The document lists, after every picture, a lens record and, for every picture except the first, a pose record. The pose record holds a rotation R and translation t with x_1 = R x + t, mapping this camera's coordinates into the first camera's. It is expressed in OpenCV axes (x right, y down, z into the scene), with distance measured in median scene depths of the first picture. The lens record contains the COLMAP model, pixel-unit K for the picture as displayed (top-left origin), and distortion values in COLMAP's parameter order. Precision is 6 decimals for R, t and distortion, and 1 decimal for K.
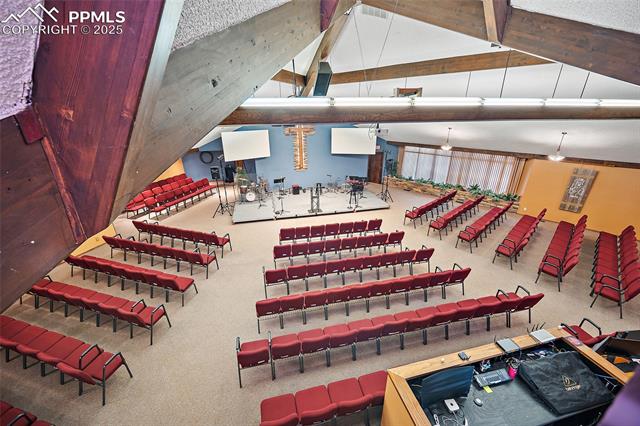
lens RADIAL K [[260.4, 0, 319.5], [0, 260.4, 209.5], [0, 0, 1]] dist [-0.034528, -0.000112]
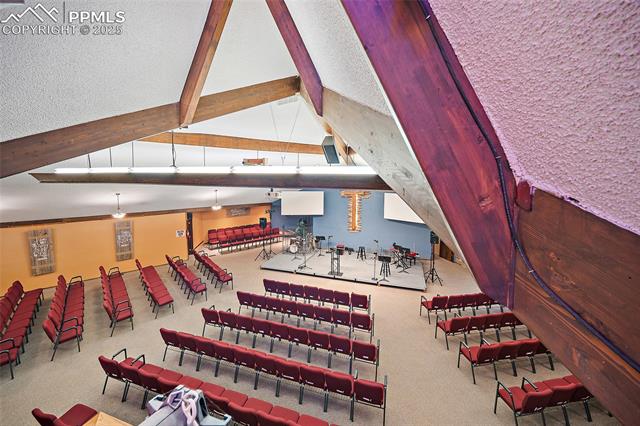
lens RADIAL K [[258.0, 0, 319.9], [0, 258.0, 177.5], [0, 0, 1]] dist [-0.034058, -0.000094]
pose [[0.856101, 0.028927, -0.515999, 0.480713], [-0.206894, 0.934118, -0.290893, -0.045748], [0.473589, 0.355791, 0.805684, 0.091587]]
